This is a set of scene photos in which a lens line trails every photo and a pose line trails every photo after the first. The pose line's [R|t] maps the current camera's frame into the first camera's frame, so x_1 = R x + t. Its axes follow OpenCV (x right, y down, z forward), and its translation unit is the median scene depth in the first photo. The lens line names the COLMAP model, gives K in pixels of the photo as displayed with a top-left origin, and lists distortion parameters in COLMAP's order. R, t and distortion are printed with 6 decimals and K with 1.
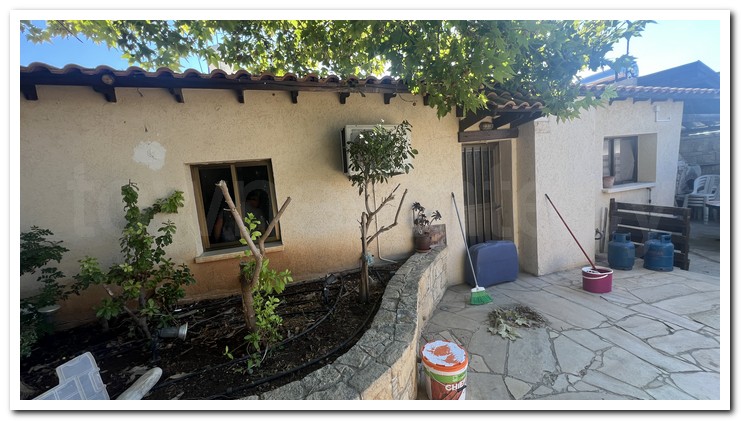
lens RADIAL K [[281.3, 0, 368.5], [0, 281.3, 211.0], [0, 0, 1]] dist [-0.002063, 0.000410]
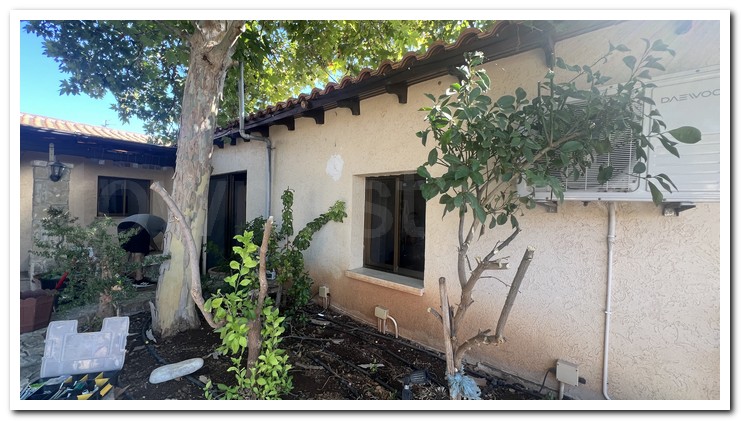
lens RADIAL K [[281.3, 0, 368.5], [0, 281.3, 211.0], [0, 0, 1]] dist [-0.002063, 0.000410]
pose [[0.494299, 0.109891, -0.862318, 0.264679], [-0.168271, 0.985311, 0.029108, -0.083747], [0.852850, 0.130715, 0.505530, 0.576480]]
